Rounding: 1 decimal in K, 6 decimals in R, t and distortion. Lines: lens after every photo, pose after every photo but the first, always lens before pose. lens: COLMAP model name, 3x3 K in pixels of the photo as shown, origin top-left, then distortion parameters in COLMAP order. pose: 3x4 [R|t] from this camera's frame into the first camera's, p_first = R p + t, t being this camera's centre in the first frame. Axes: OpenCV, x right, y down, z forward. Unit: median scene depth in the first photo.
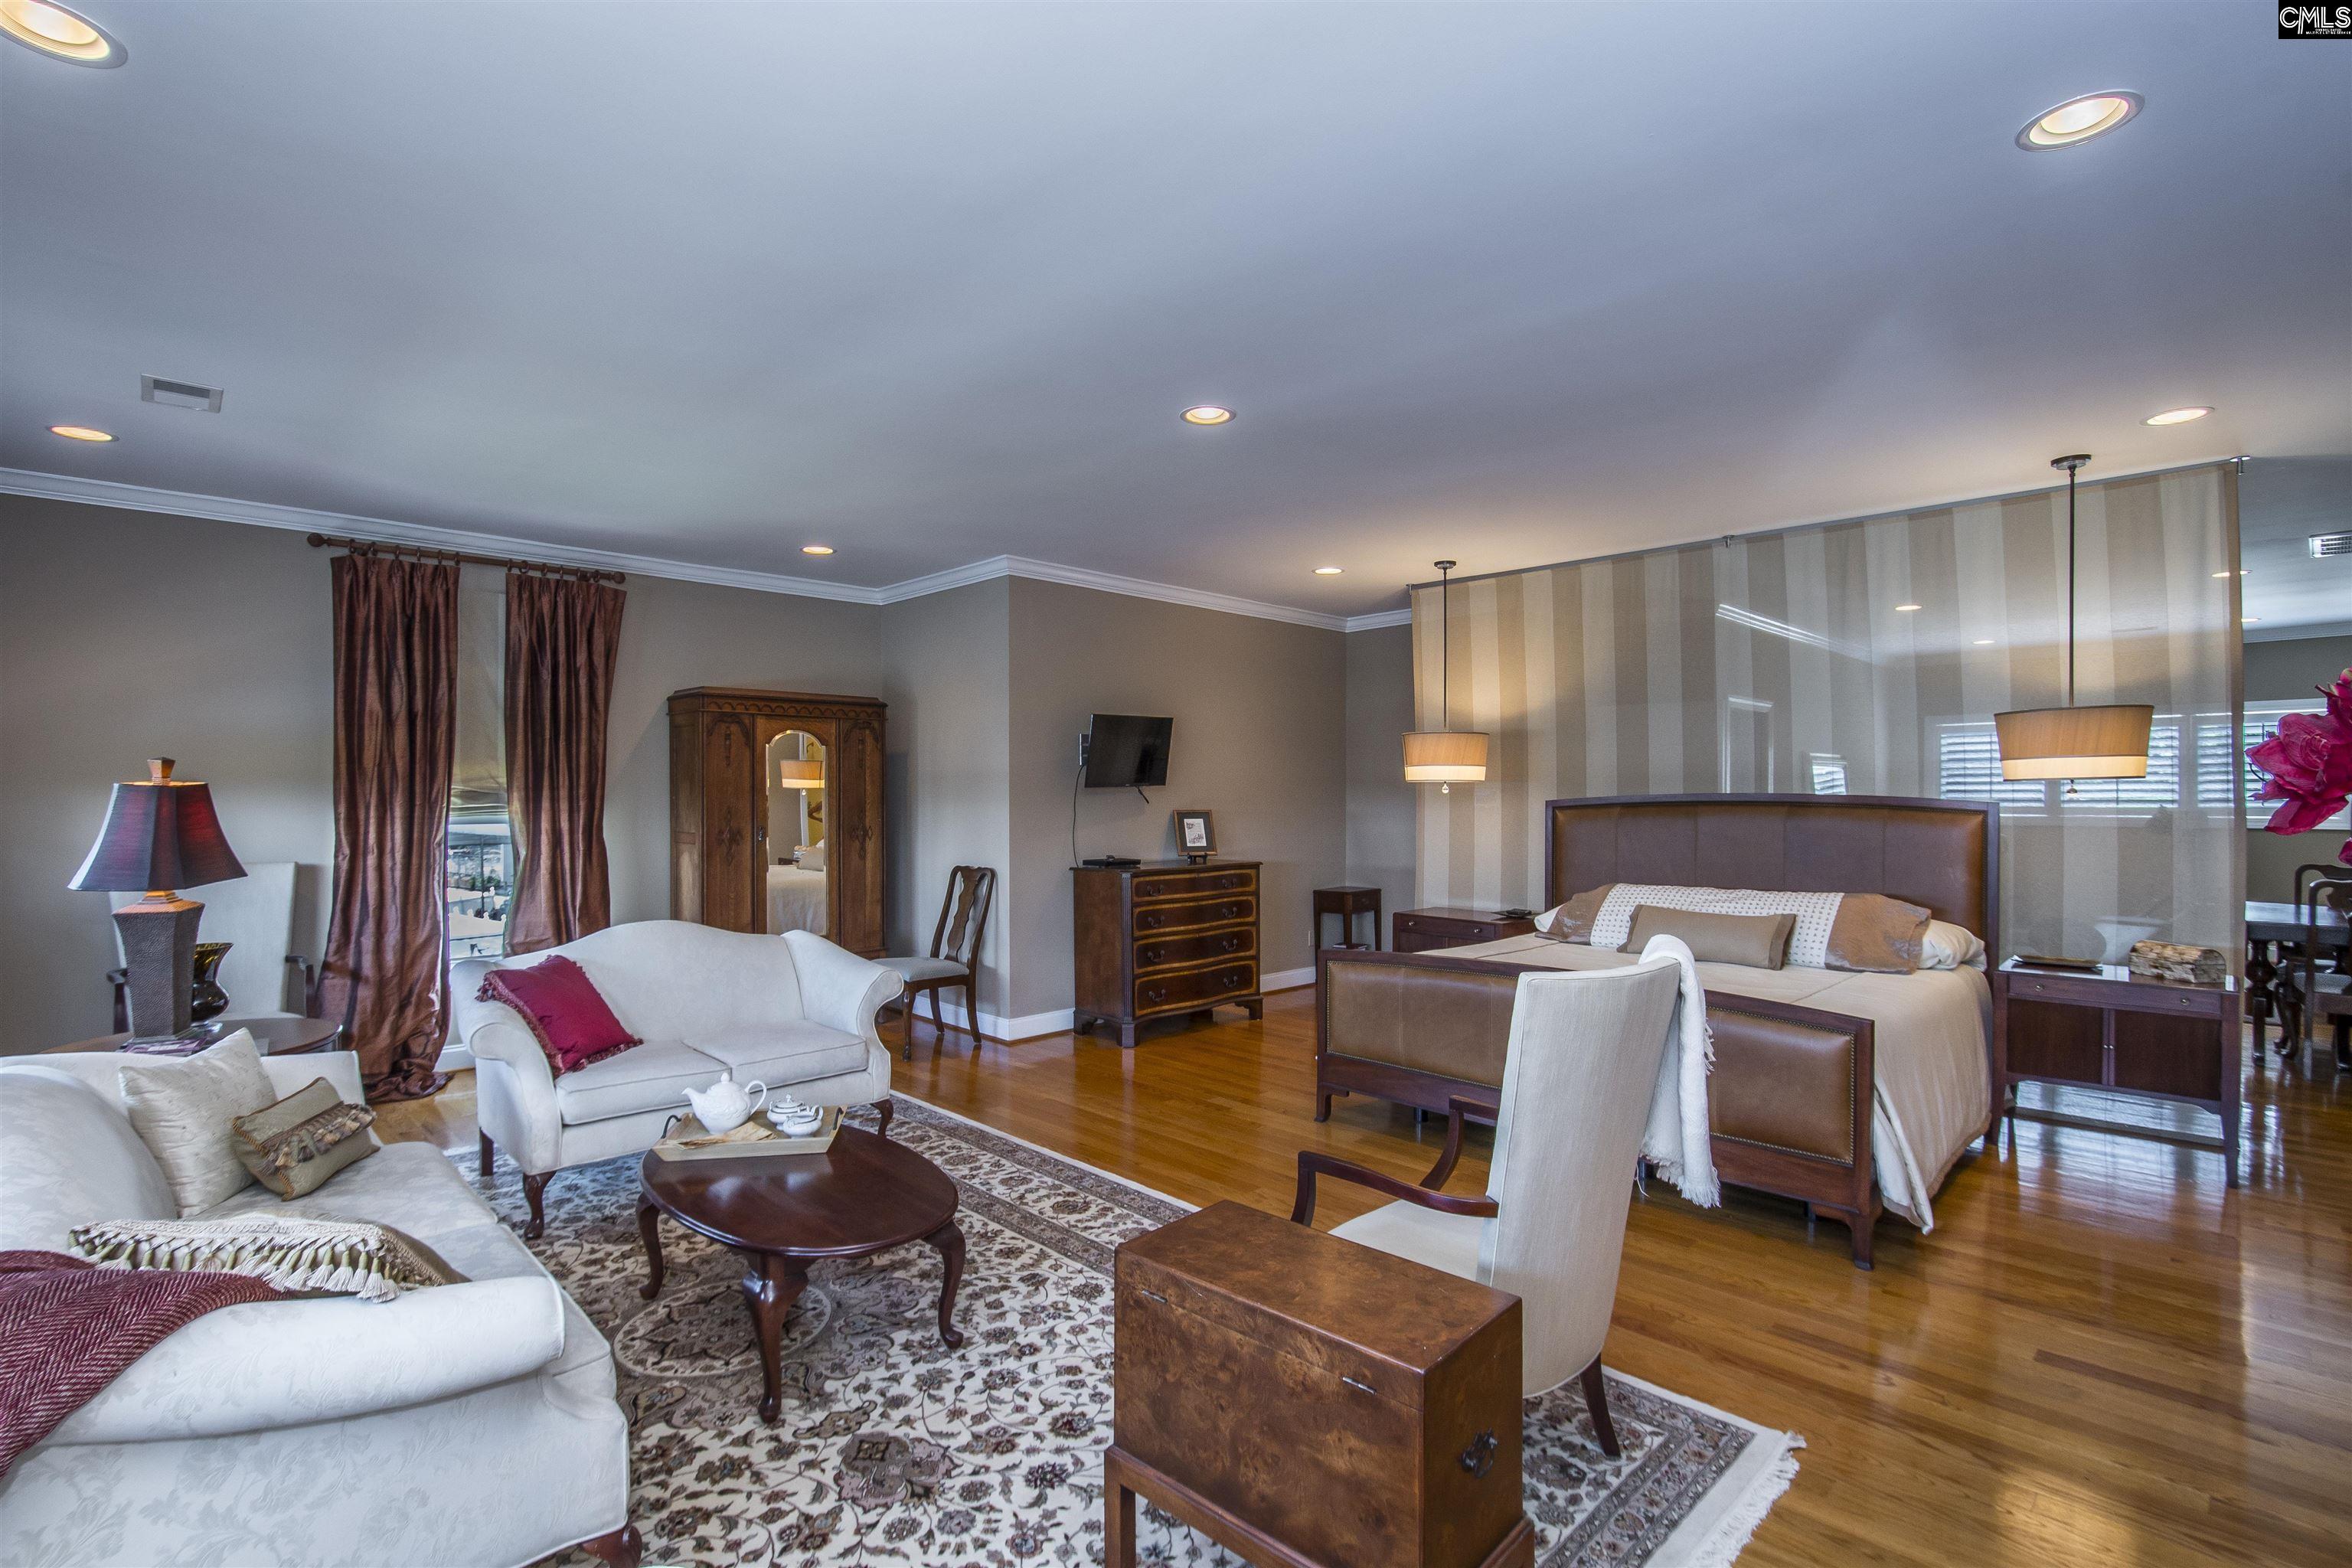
lens RADIAL K [[1078.9, 0, 1154.4], [0, 1078.9, 787.3], [0, 0, 1]] dist [0.000301, -0.000240]
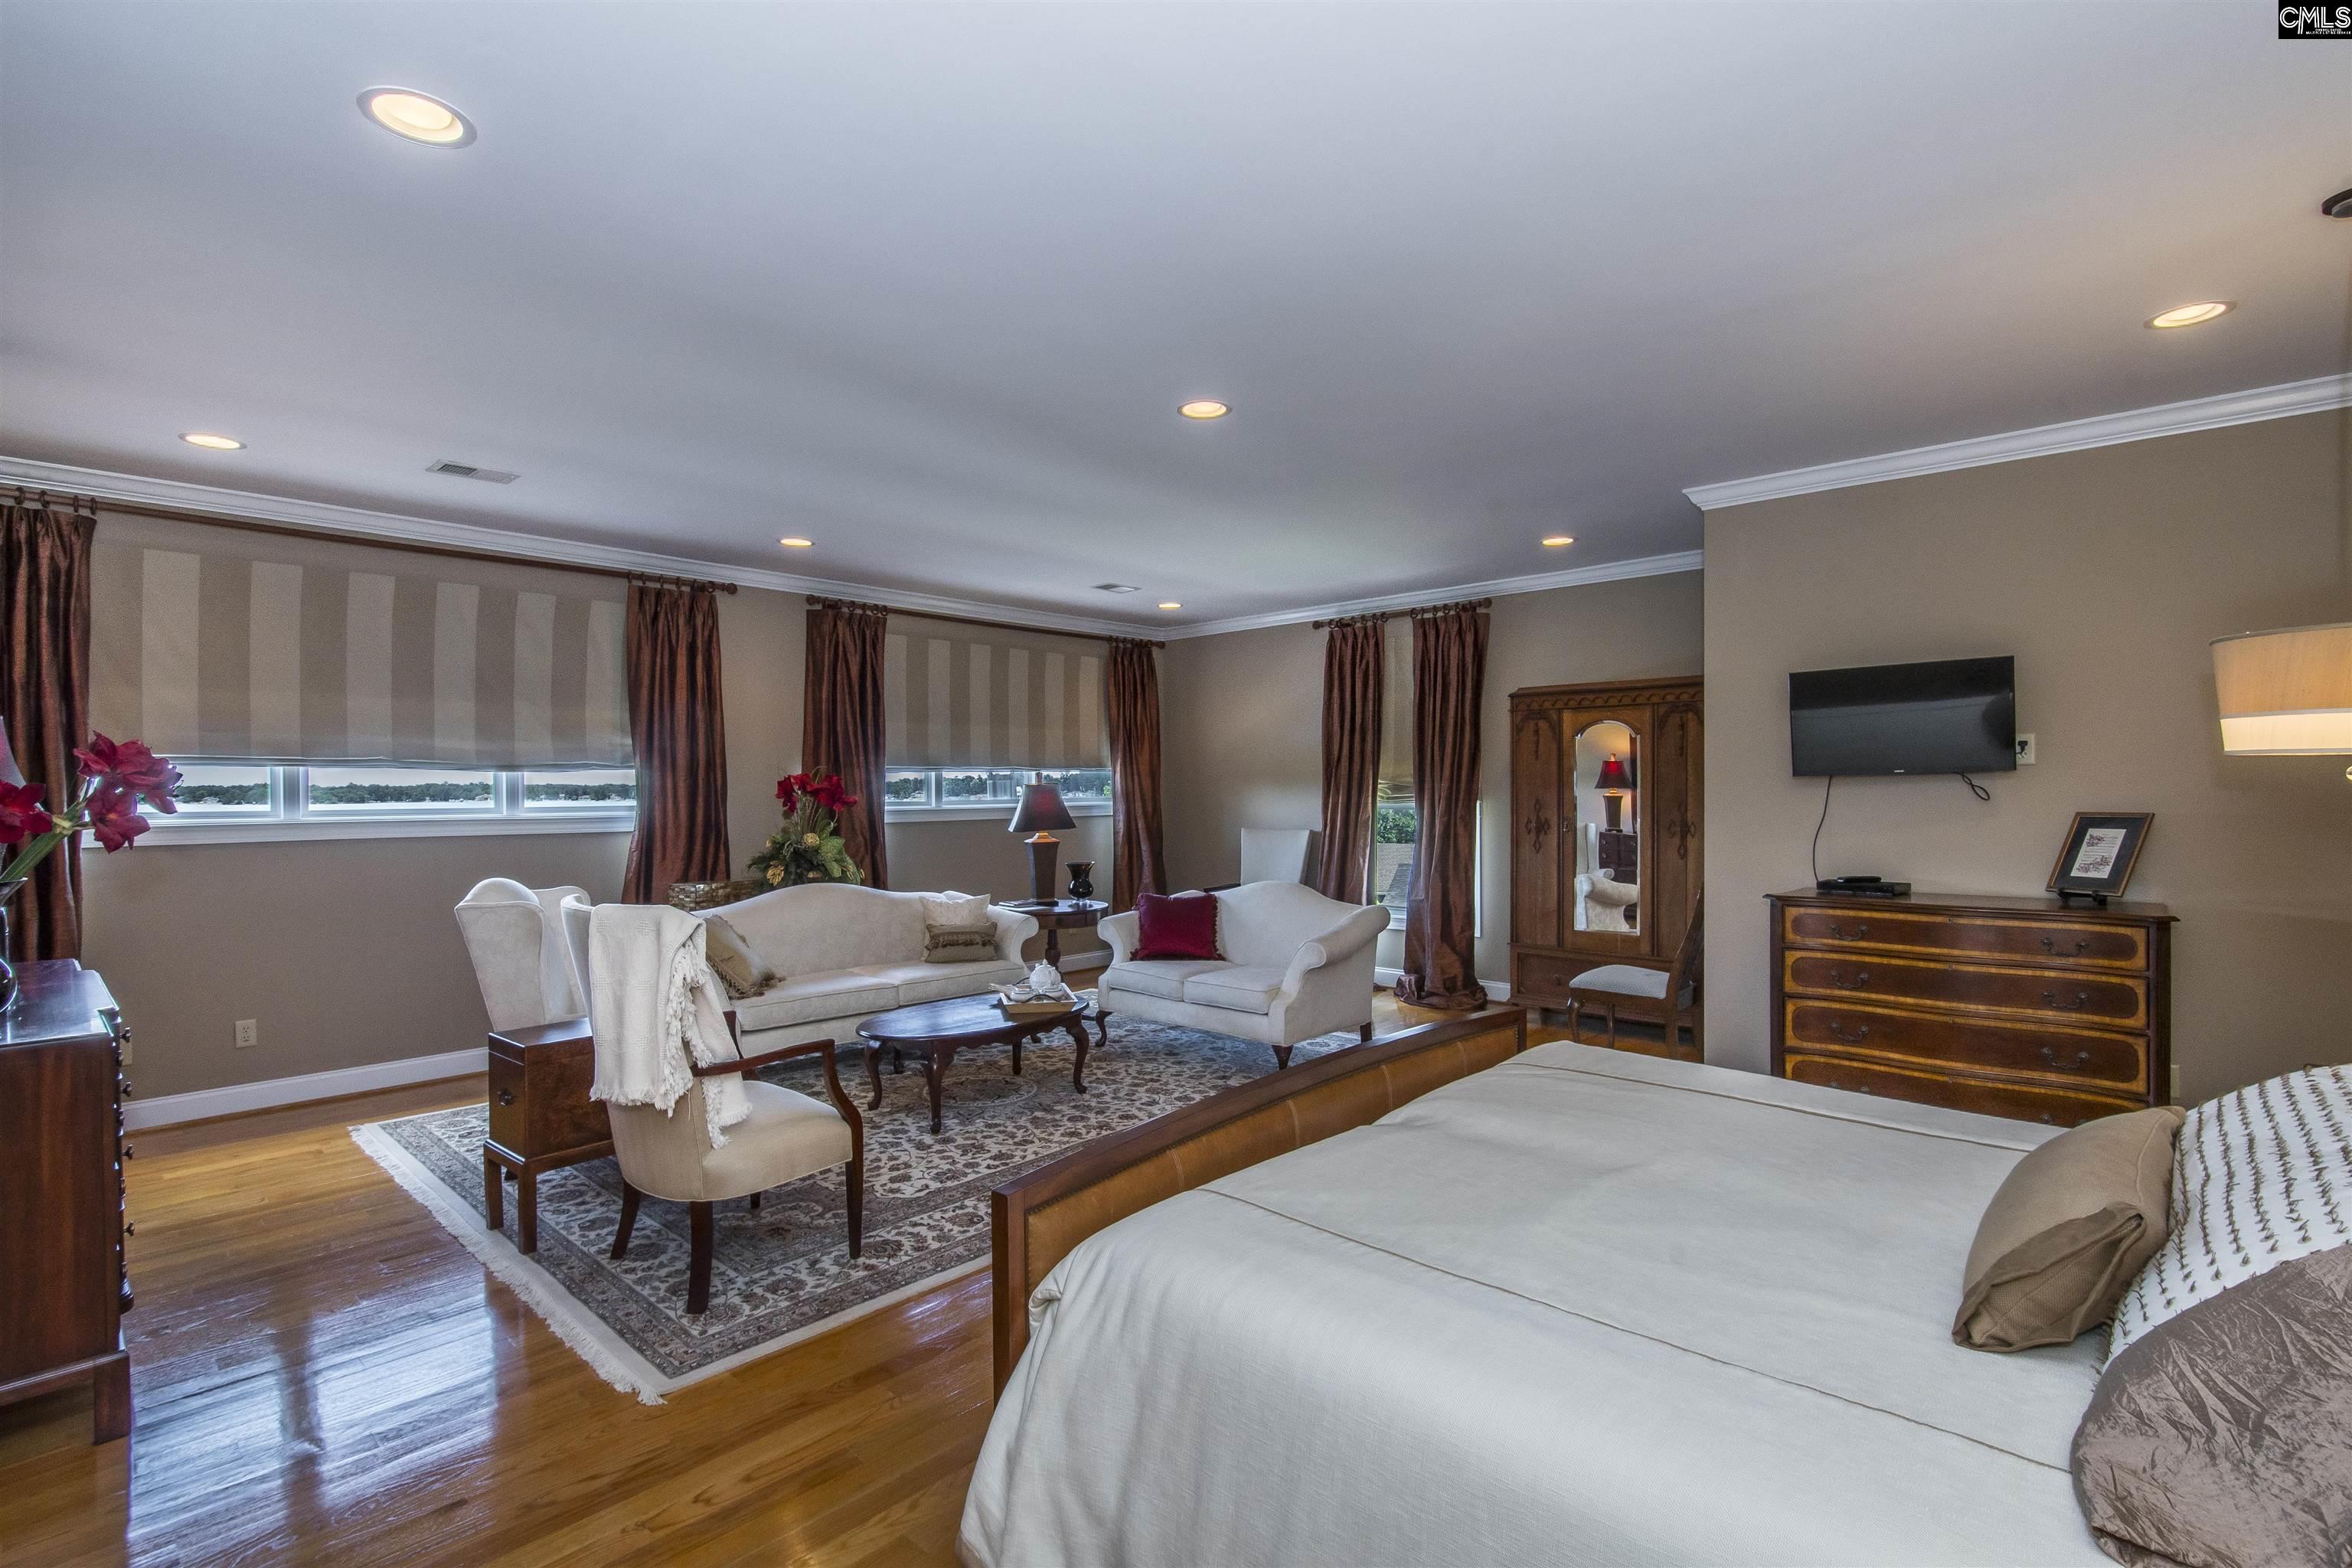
lens RADIAL K [[1098.7, 0, 1171.9], [0, 1098.7, 792.9], [0, 0, 1]] dist [0.001138, 0.000053]
pose [[0.061900, 0.005601, -0.998067, 1.074335], [0.011920, 0.999909, 0.006351, 0.003055], [0.998011, -0.012290, 0.061827, 0.917358]]
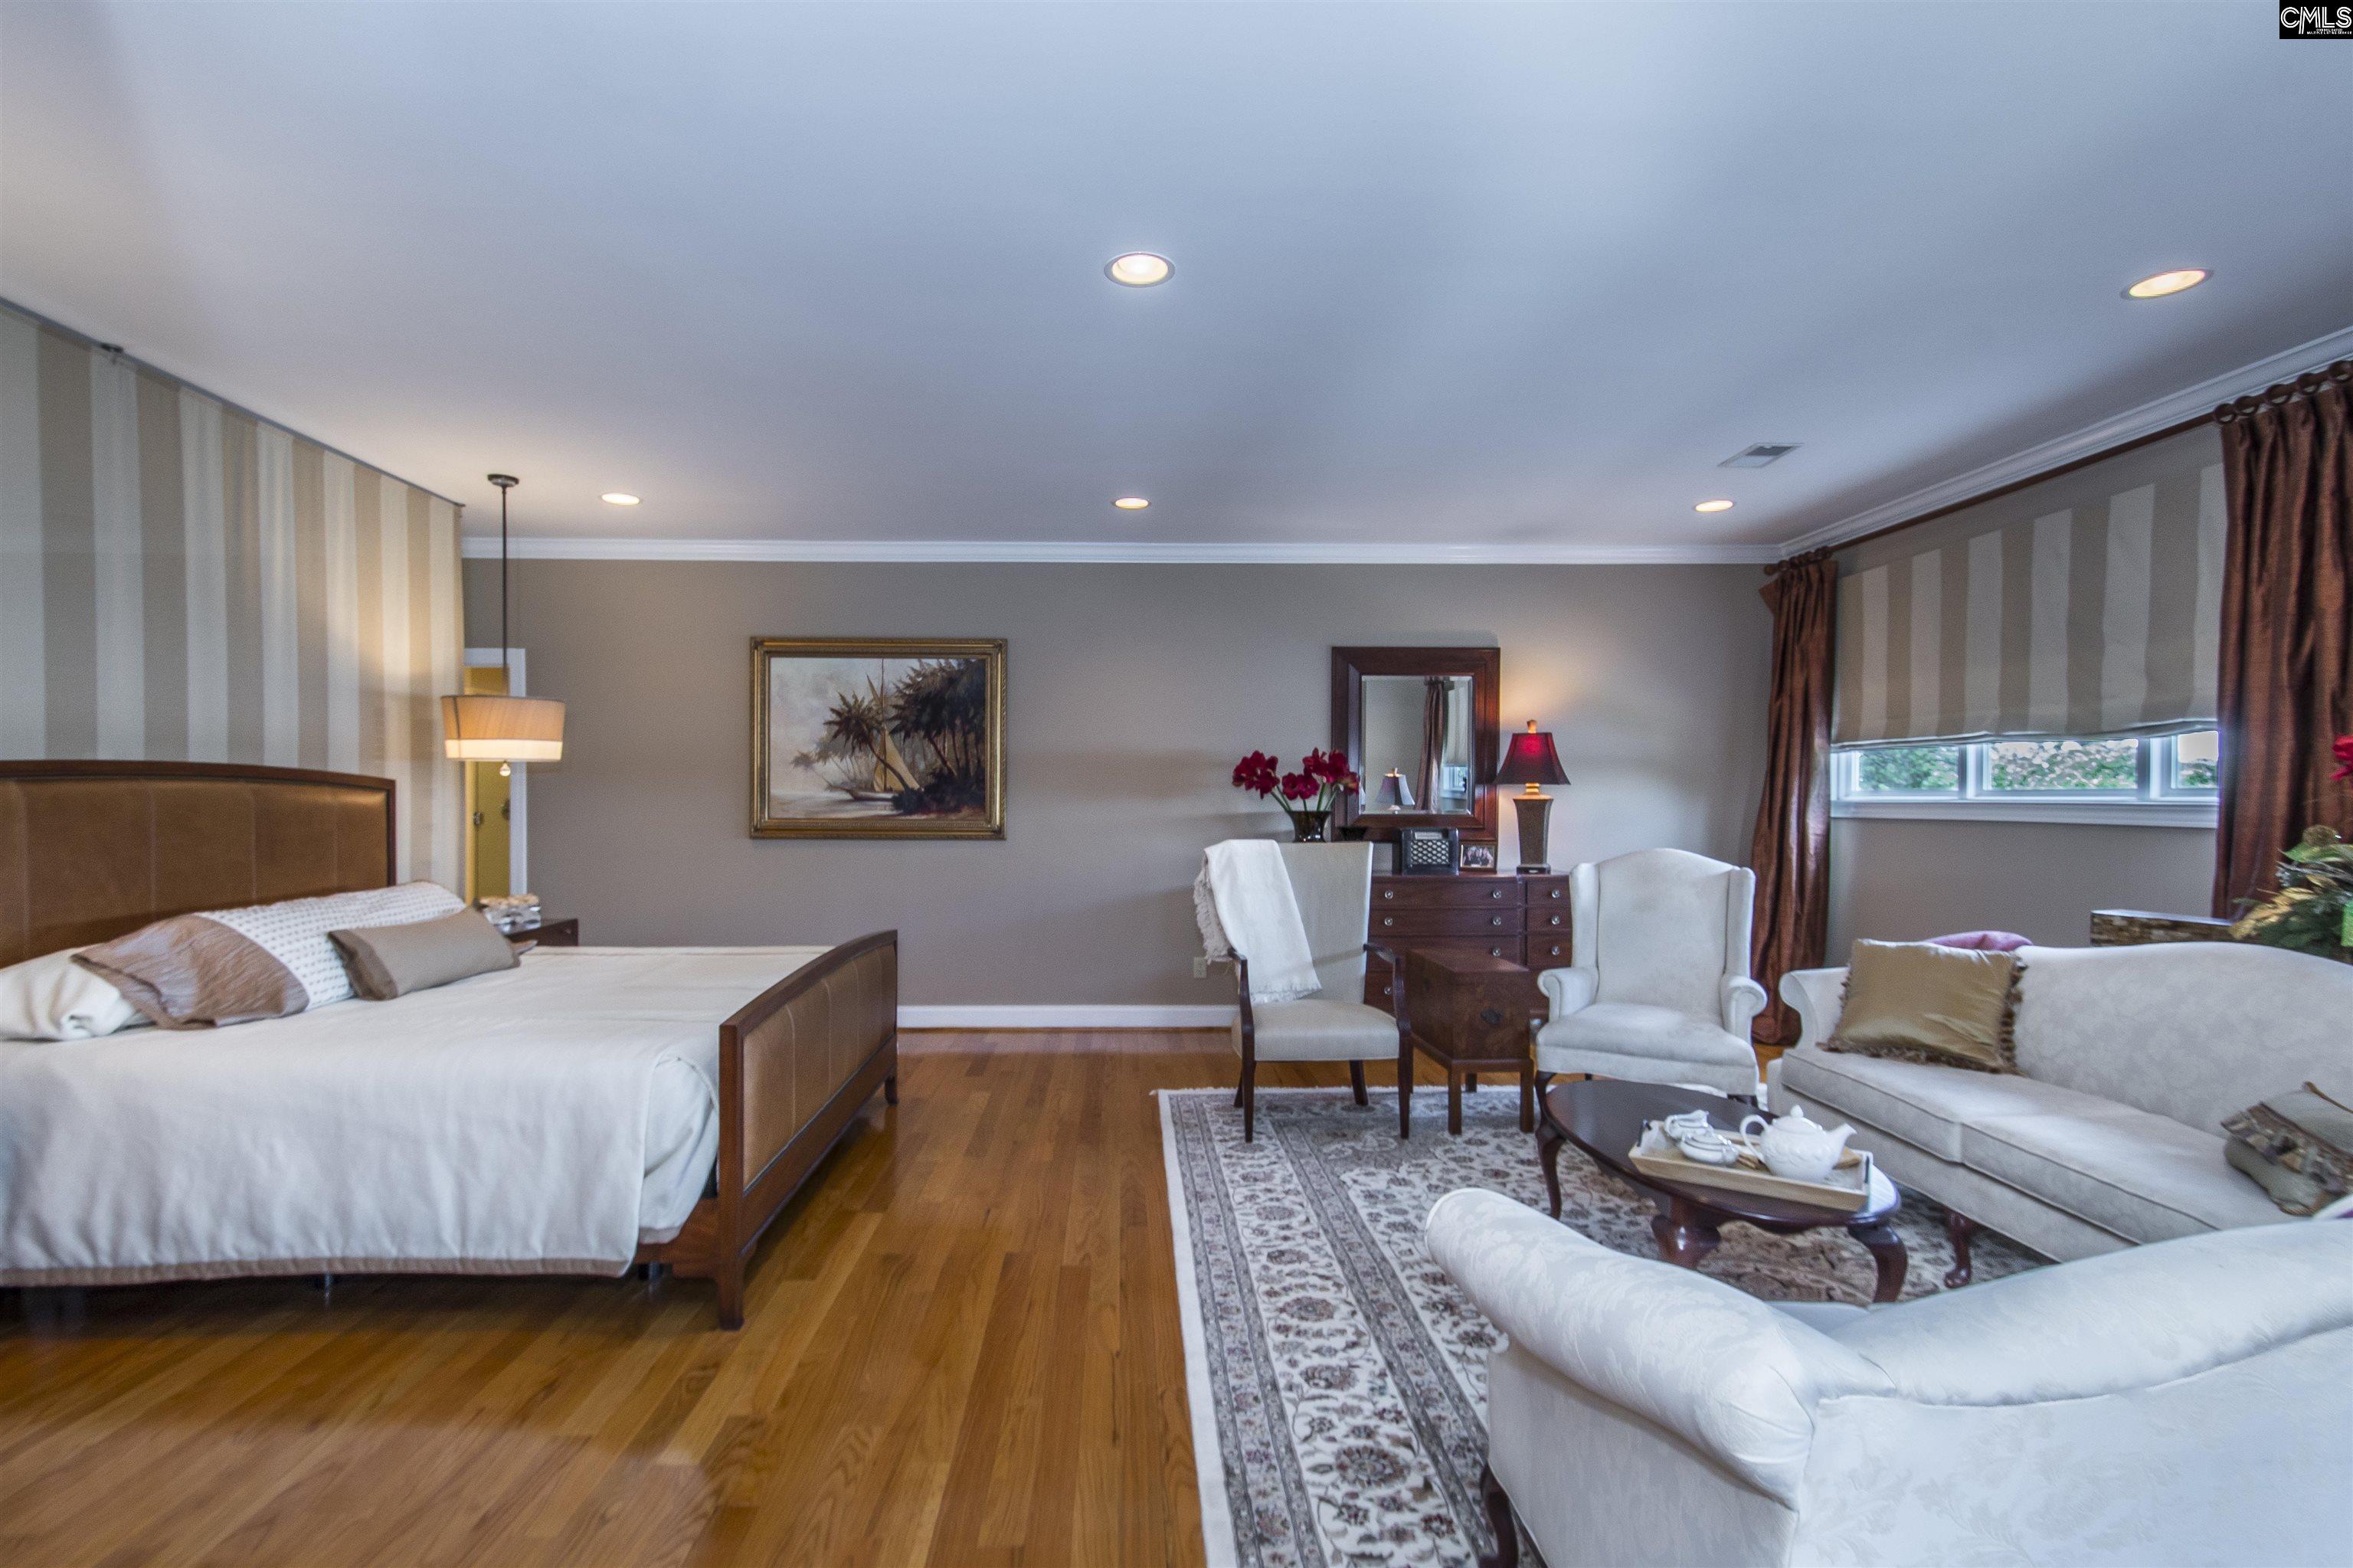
lens RADIAL K [[1104.3, 0, 1138.2], [0, 1104.3, 792.9], [0, 0, 1]] dist [0.004372, -0.008330]
pose [[-0.731702, 0.003619, 0.681615, -0.498624], [-0.004000, 0.999946, -0.009603, 0.041246], [-0.681613, -0.009753, -0.731648, 1.601496]]
